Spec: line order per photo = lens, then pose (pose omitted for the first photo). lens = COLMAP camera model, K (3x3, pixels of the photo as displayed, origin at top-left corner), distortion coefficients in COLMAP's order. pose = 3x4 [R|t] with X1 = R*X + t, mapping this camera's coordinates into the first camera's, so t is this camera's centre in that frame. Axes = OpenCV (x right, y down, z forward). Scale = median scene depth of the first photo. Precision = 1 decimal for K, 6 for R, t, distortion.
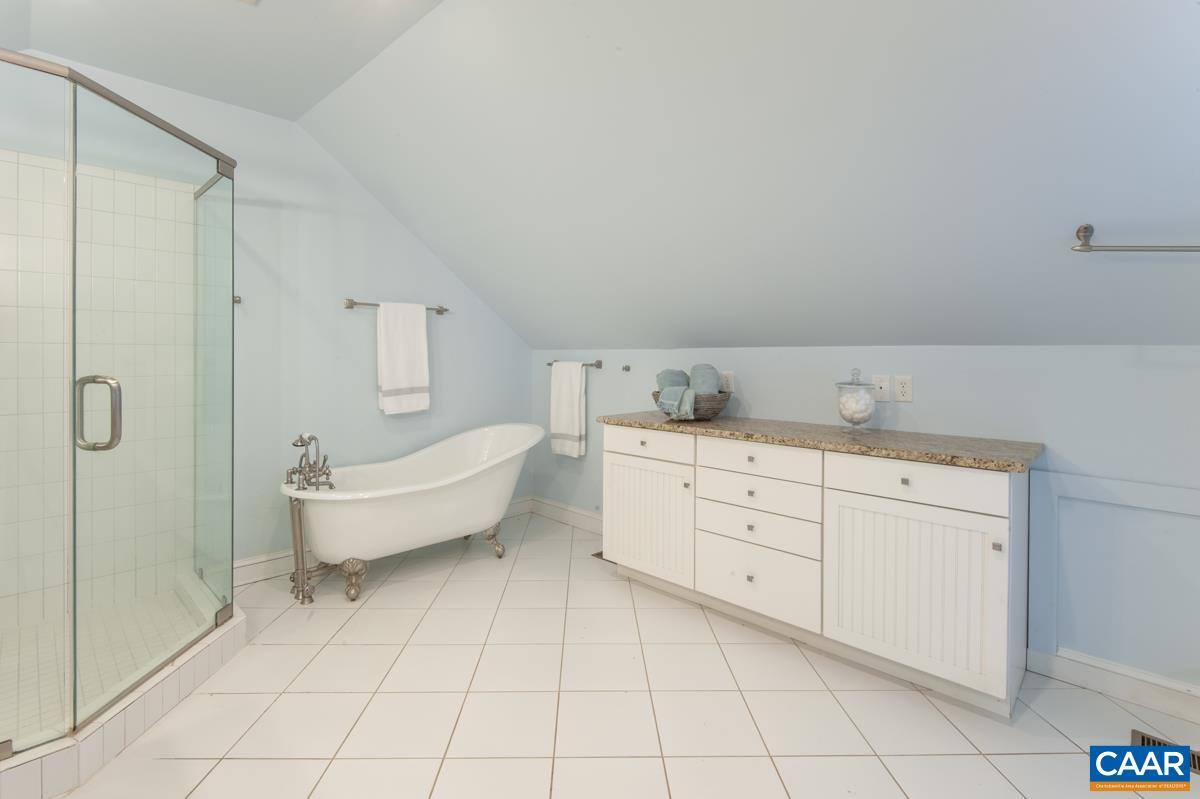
lens RADIAL K [[545.7, 0, 597.9], [0, 545.7, 355.3], [0, 0, 1]] dist [0.002808, -0.001016]
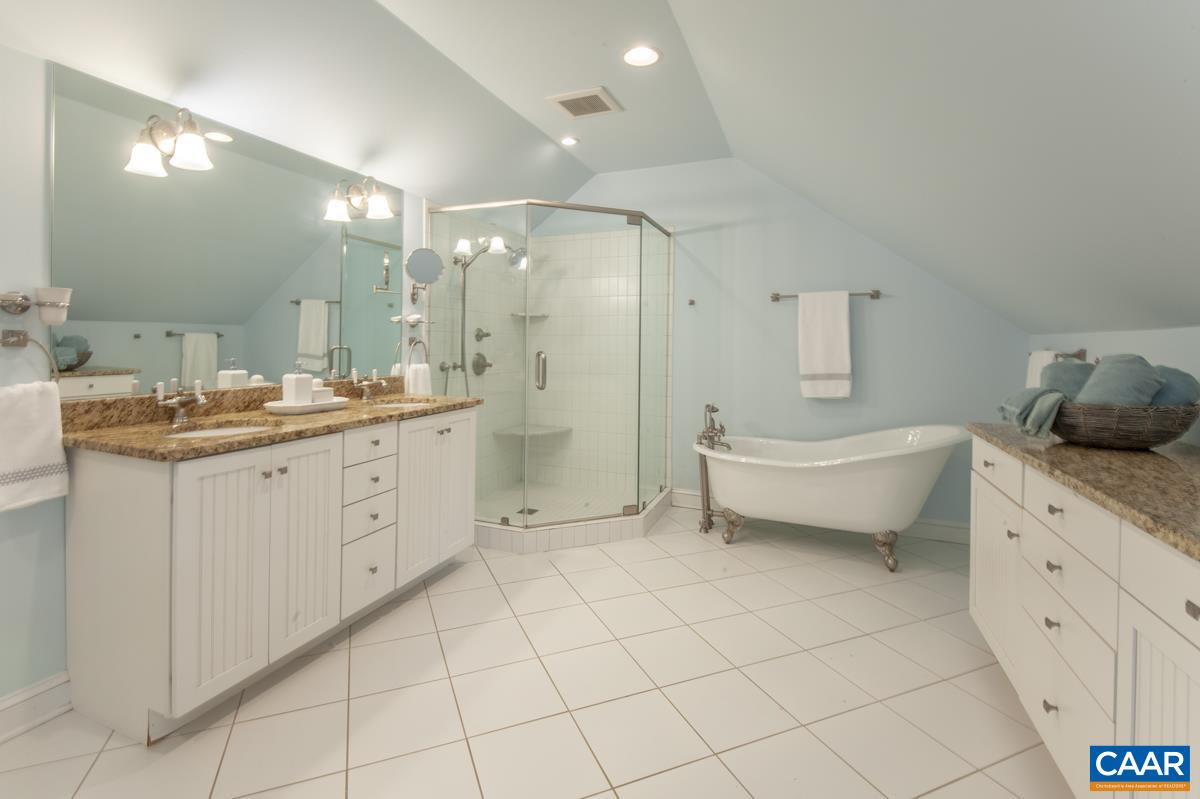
lens RADIAL K [[545.7, 0, 597.9], [0, 545.7, 355.3], [0, 0, 1]] dist [0.002808, -0.001016]
pose [[0.359533, 0.013686, -0.933032, 0.475965], [0.004411, 0.999856, 0.016366, 0.006299], [0.933122, -0.010000, 0.359421, 0.239702]]
